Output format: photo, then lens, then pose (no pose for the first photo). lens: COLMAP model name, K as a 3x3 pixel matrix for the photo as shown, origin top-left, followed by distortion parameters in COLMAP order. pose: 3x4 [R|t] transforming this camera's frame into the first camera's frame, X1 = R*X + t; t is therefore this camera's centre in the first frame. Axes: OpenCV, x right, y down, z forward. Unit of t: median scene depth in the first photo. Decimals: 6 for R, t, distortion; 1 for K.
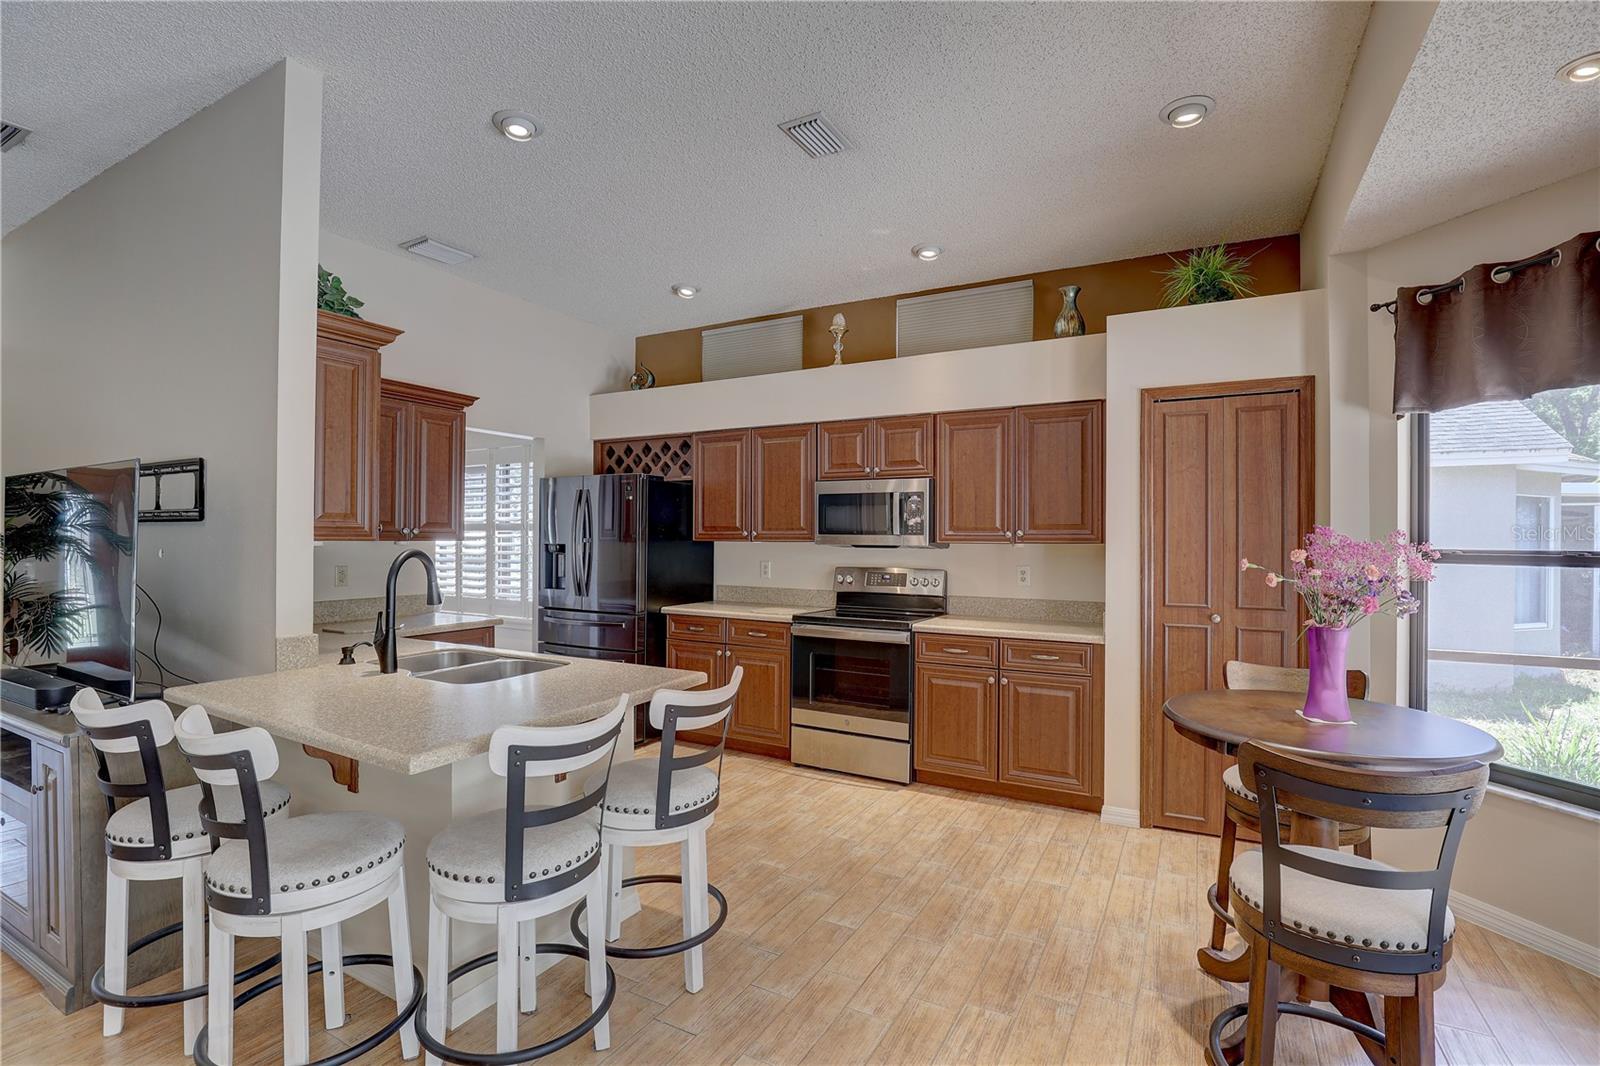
lens RADIAL K [[731.3, 0, 808.1], [0, 731.3, 533.6], [0, 0, 1]] dist [-0.035637, 0.006710]
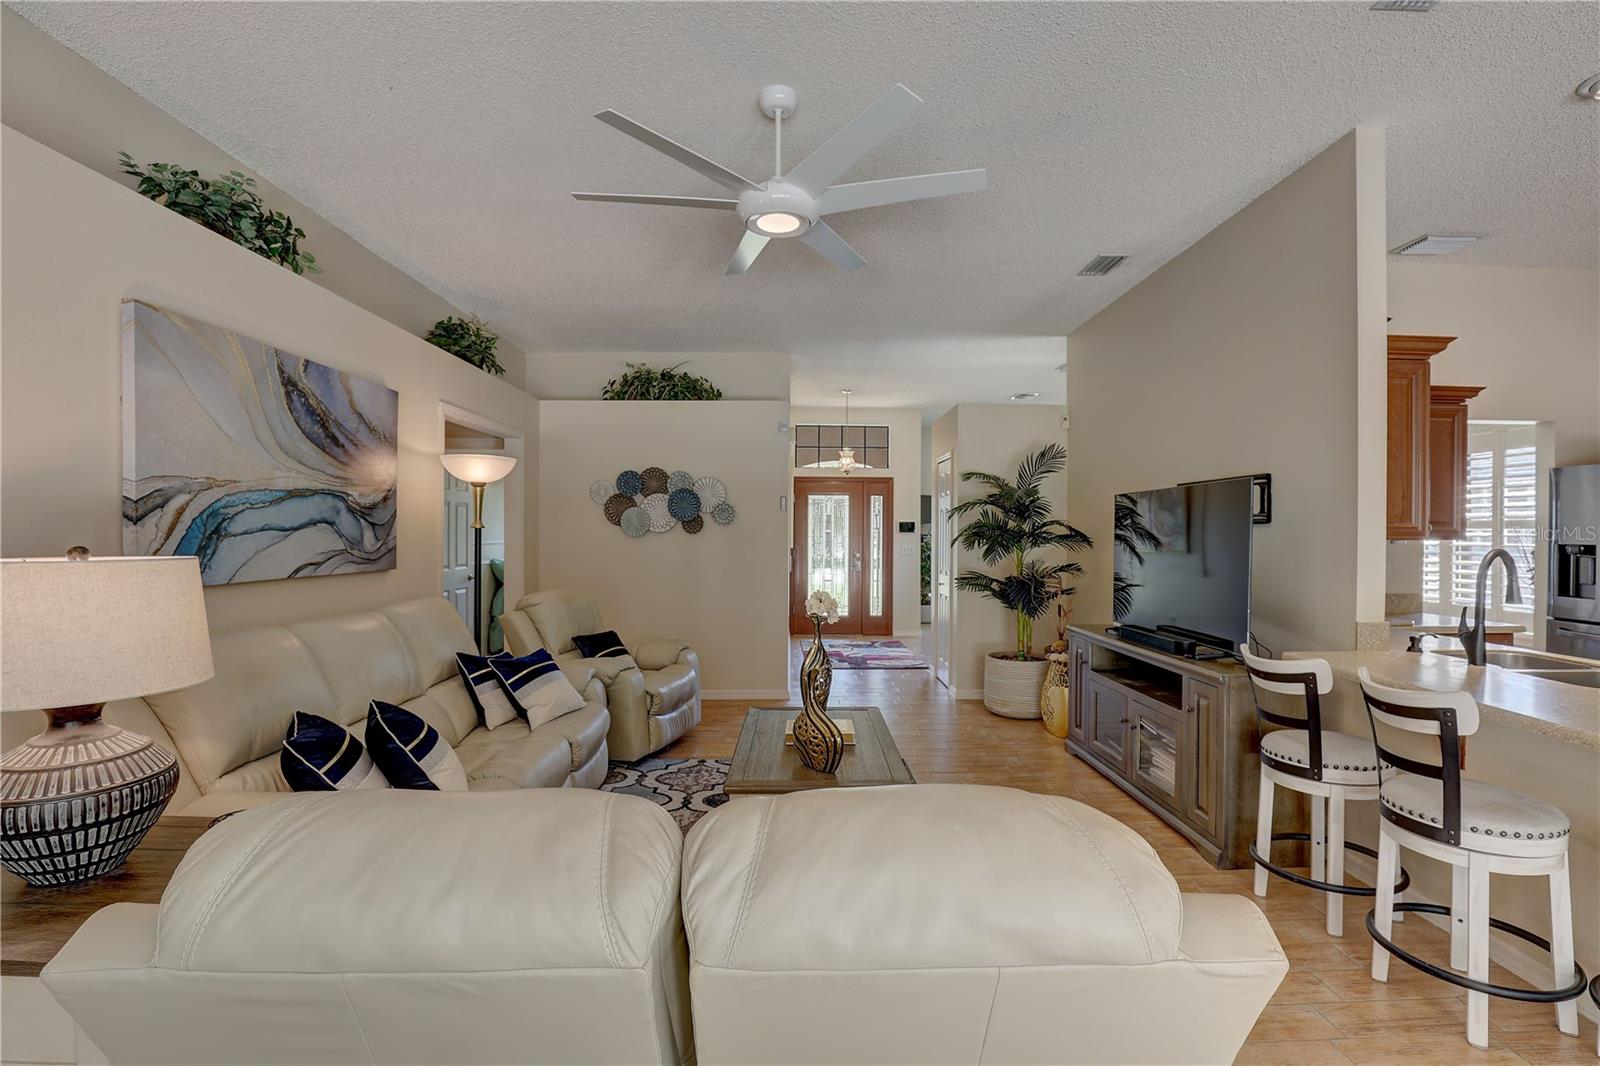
lens RADIAL K [[731.3, 0, 805.2], [0, 731.3, 534.2], [0, 0, 1]] dist [-0.035637, 0.006710]
pose [[0.499291, 0.002220, -0.866431, -0.119685], [0.001672, 0.999992, 0.003526, -0.003301], [0.866433, -0.003209, 0.499284, -0.262304]]
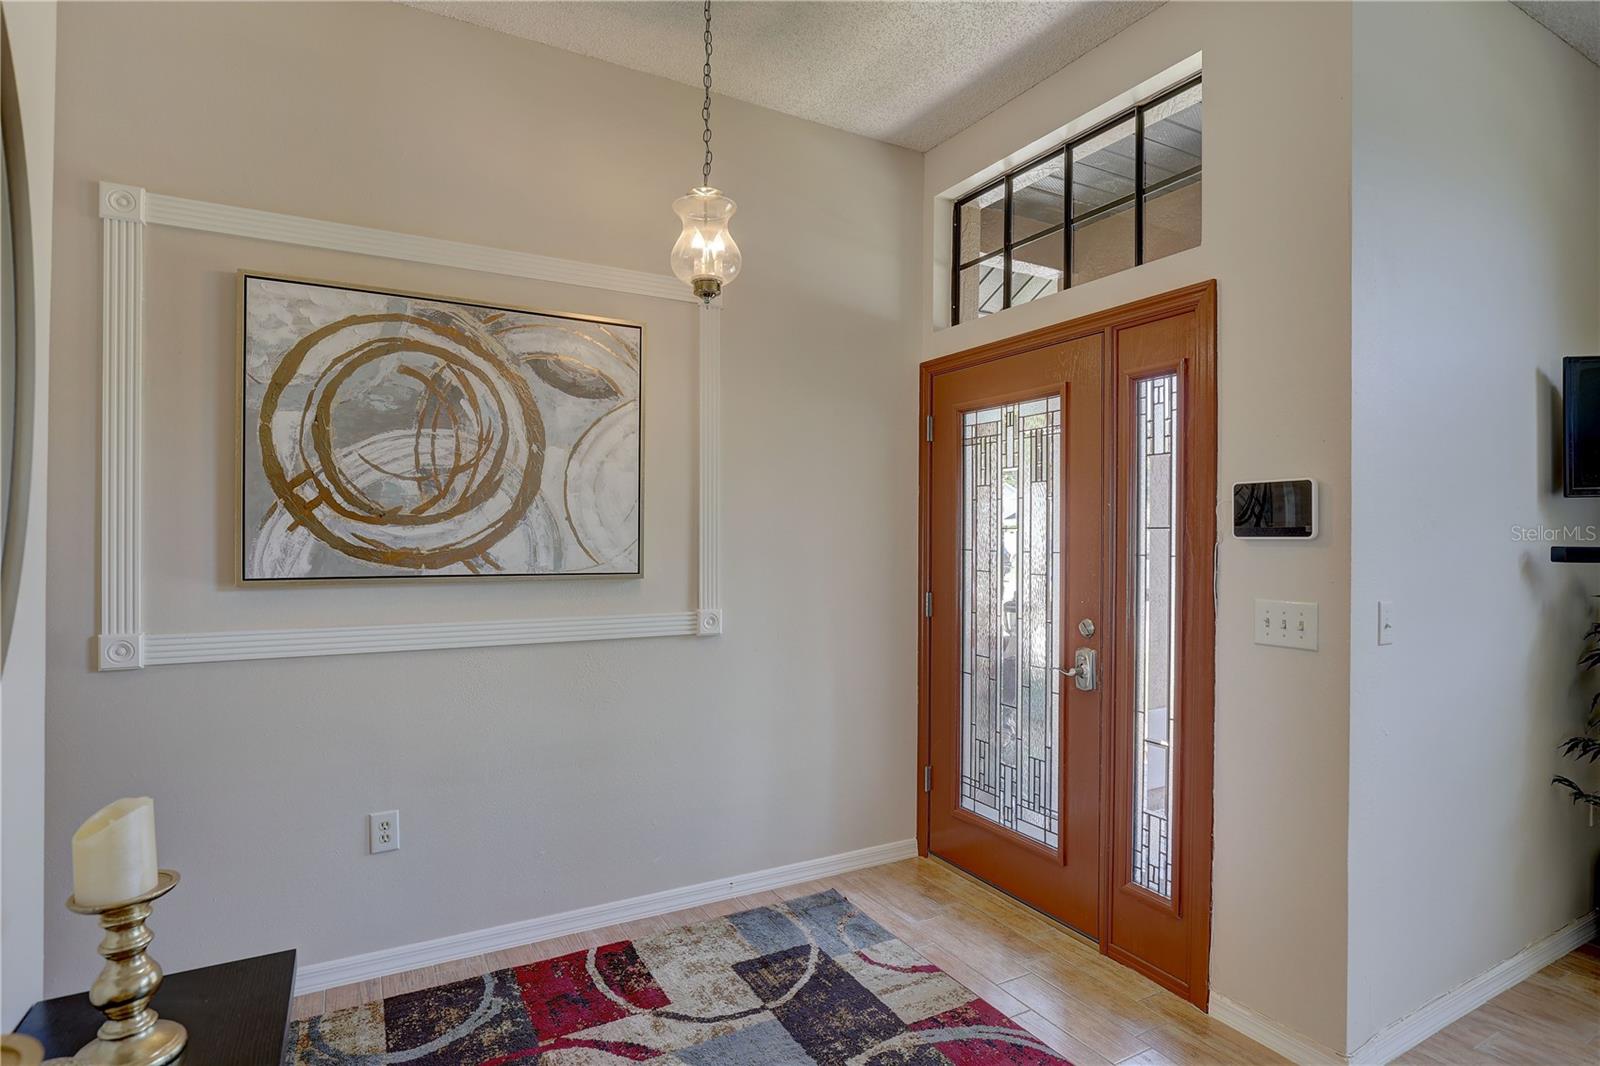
lens RADIAL K [[823.5, 0, 808.7], [0, 823.5, 536.7], [0, 0, 1]] dist [-0.025506, 0.003177]
pose [[-0.529202, -0.001294, -0.848495, -1.609016], [-0.000454, 0.999999, -0.001242, 0.002310], [0.848496, -0.000272, -0.529202, 1.479278]]
